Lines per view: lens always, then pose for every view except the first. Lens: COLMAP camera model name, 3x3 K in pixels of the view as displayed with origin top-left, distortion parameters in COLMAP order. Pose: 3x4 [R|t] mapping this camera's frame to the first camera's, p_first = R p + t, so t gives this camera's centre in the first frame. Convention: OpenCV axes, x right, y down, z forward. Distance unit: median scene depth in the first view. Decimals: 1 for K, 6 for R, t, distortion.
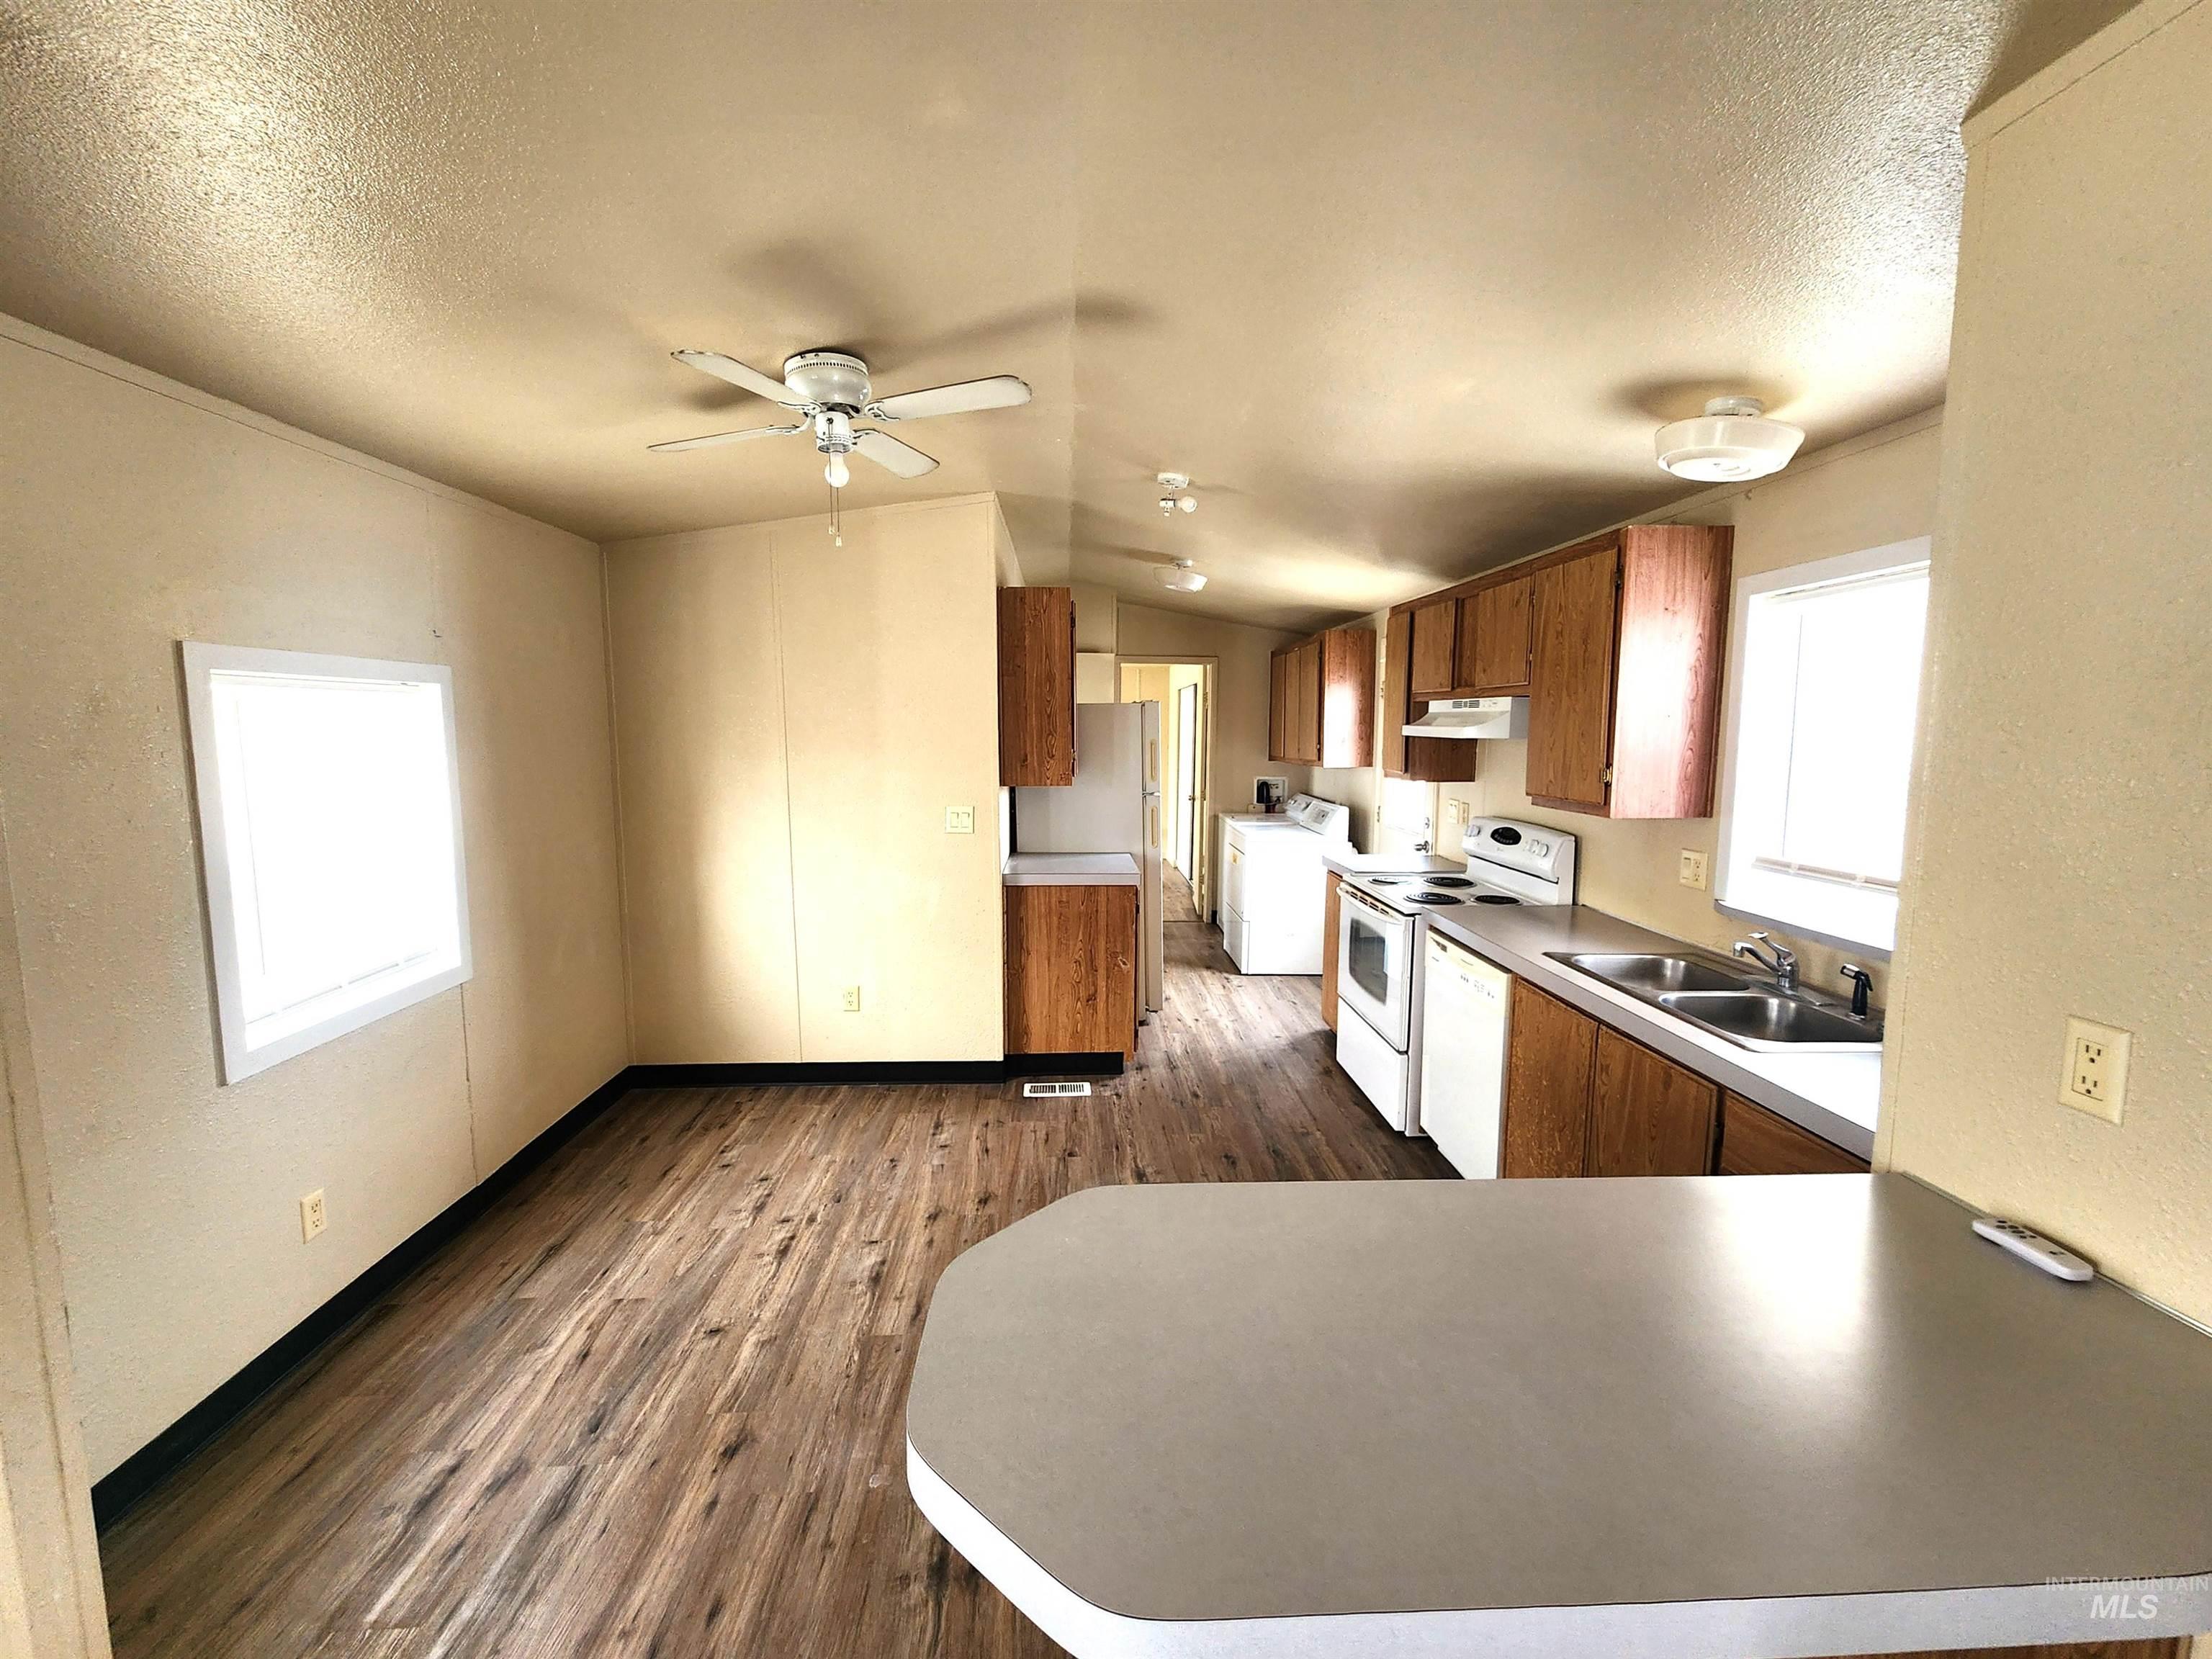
lens RADIAL K [[906.9, 0, 1110.8], [0, 906.9, 821.5], [0, 0, 1]] dist [0.001190, -0.000720]
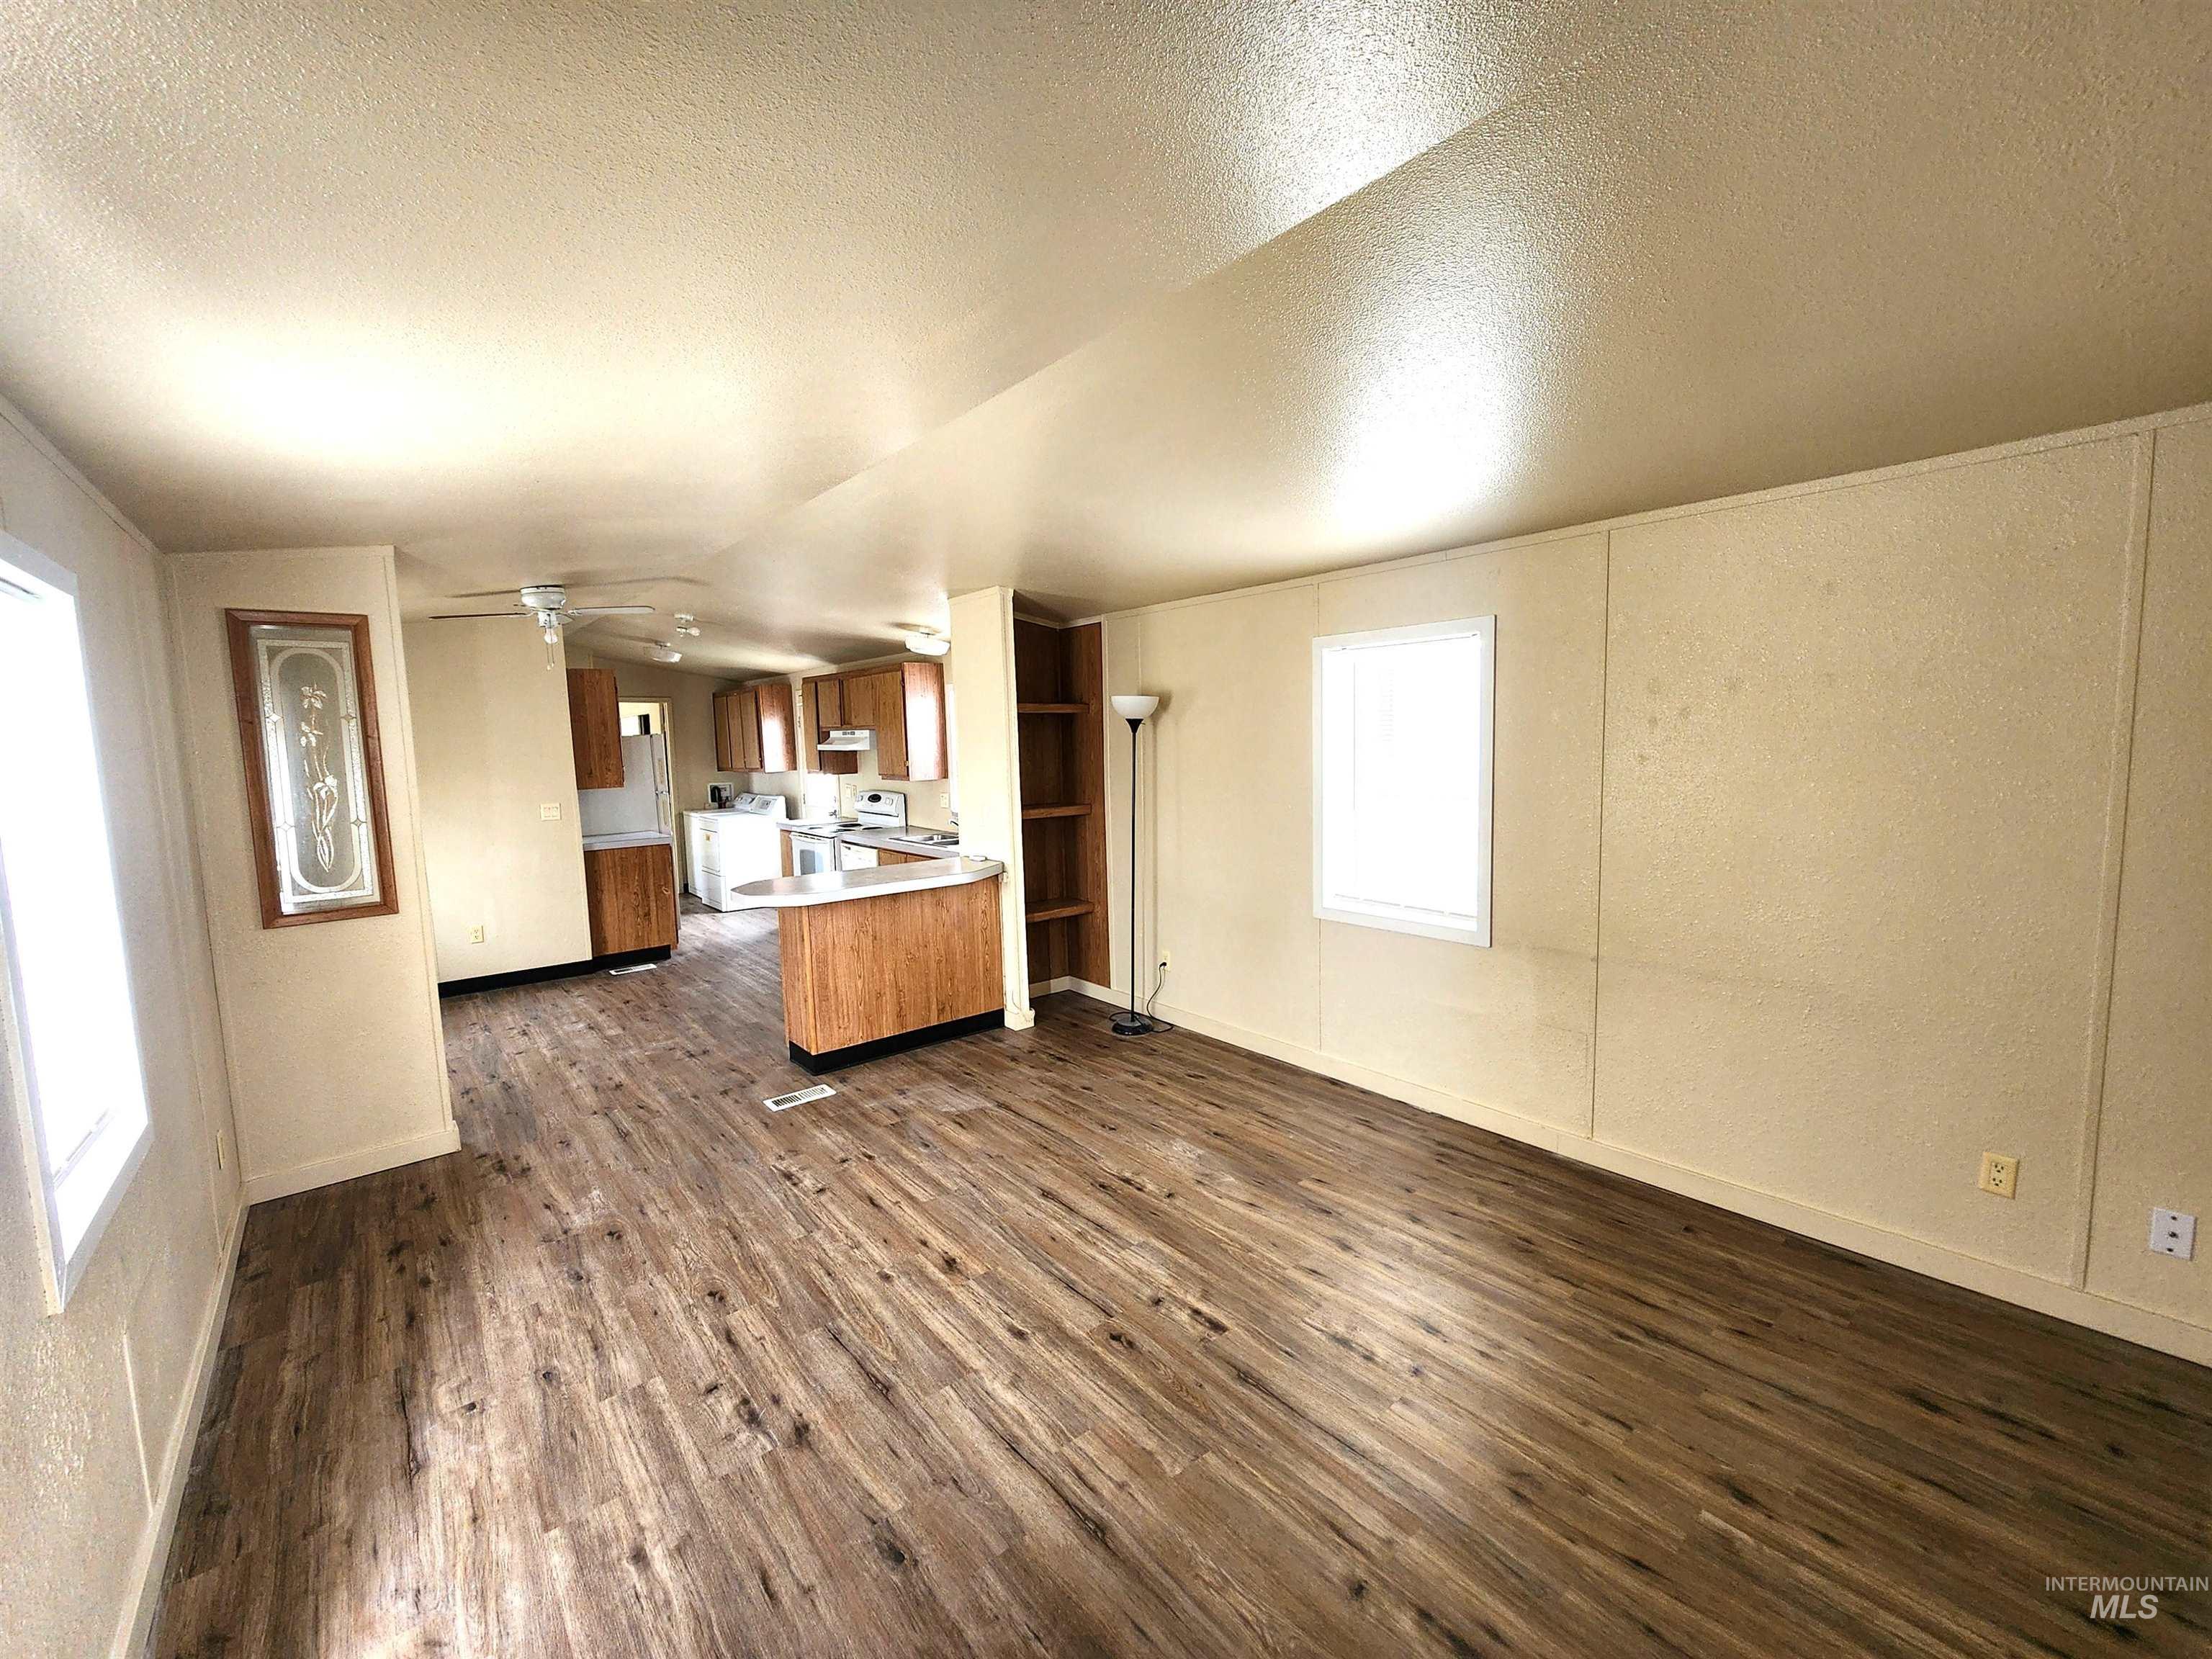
lens RADIAL K [[906.9, 0, 1110.8], [0, 906.9, 821.5], [0, 0, 1]] dist [0.001190, -0.000720]
pose [[0.800268, -0.083335, 0.593823, -0.322549], [0.091684, 0.995657, 0.016169, 0.078331], [-0.592591, 0.041505, 0.804433, -0.869423]]
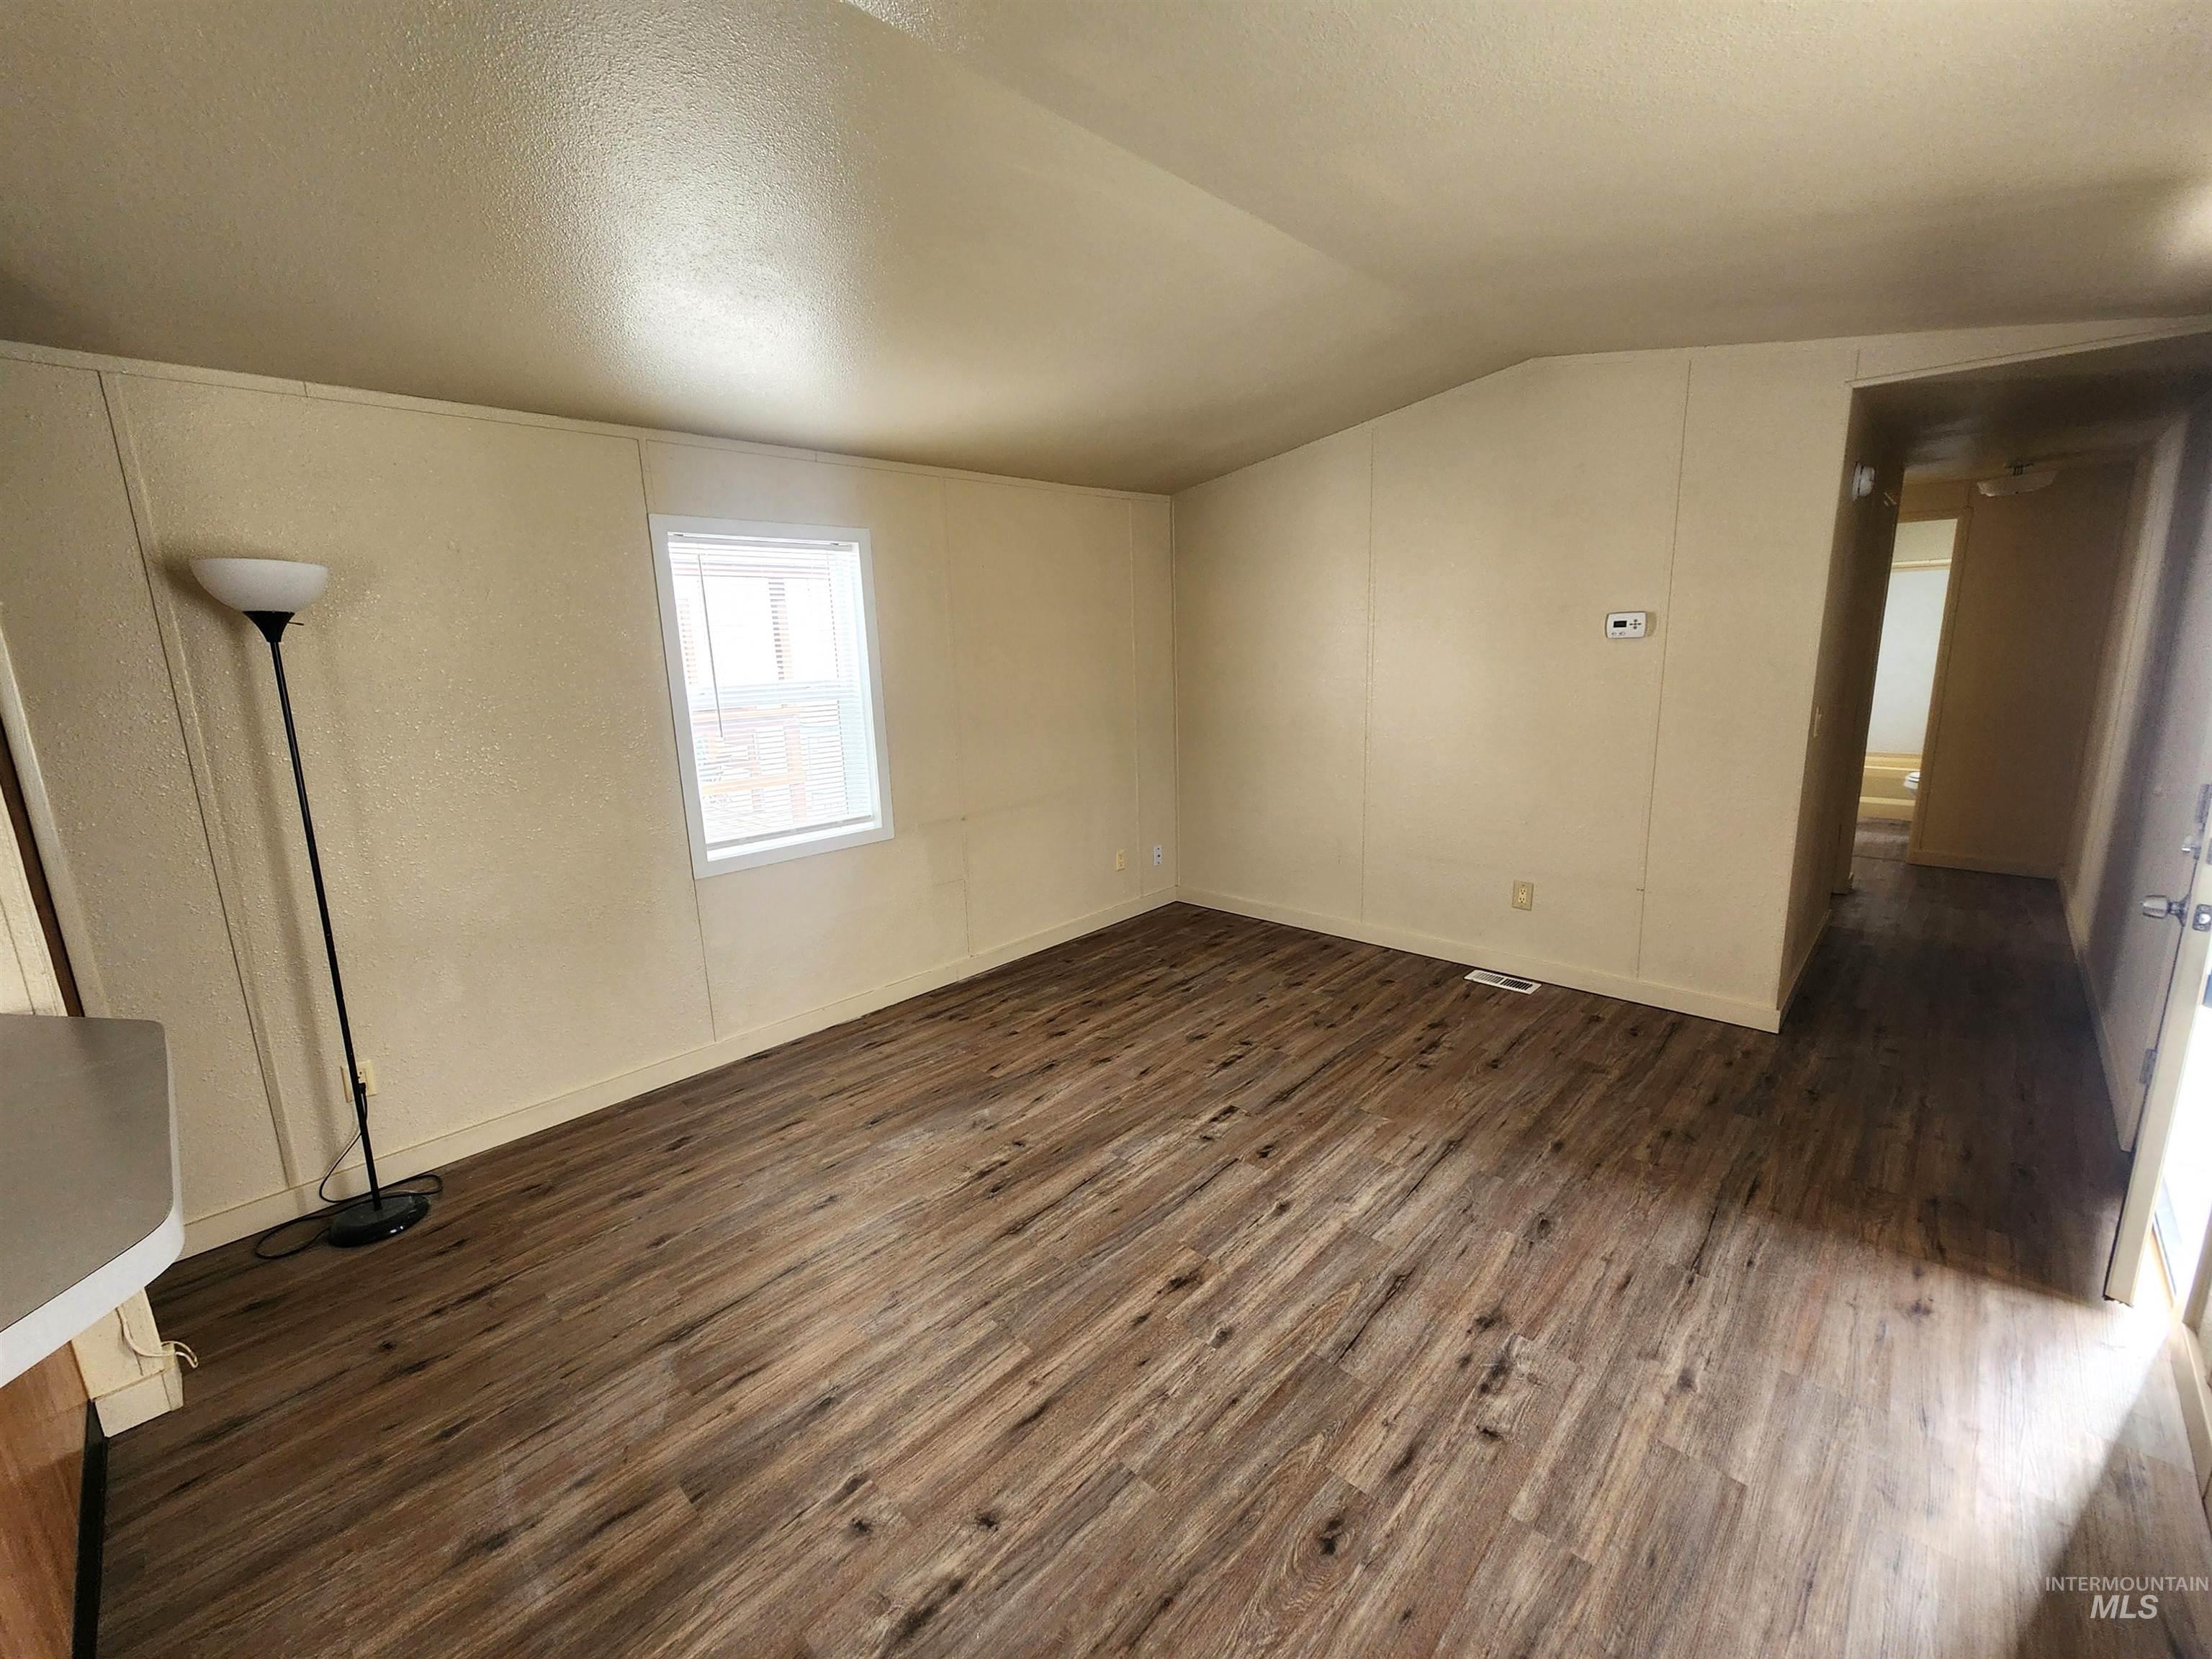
lens RADIAL K [[906.9, 0, 1110.8], [0, 906.9, 821.5], [0, 0, 1]] dist [0.001190, -0.000720]
pose [[-0.694308, -0.123313, 0.709034, -0.469840], [0.105295, 0.957204, 0.269582, -0.227271], [-0.711933, 0.261830, -0.651610, 2.620708]]
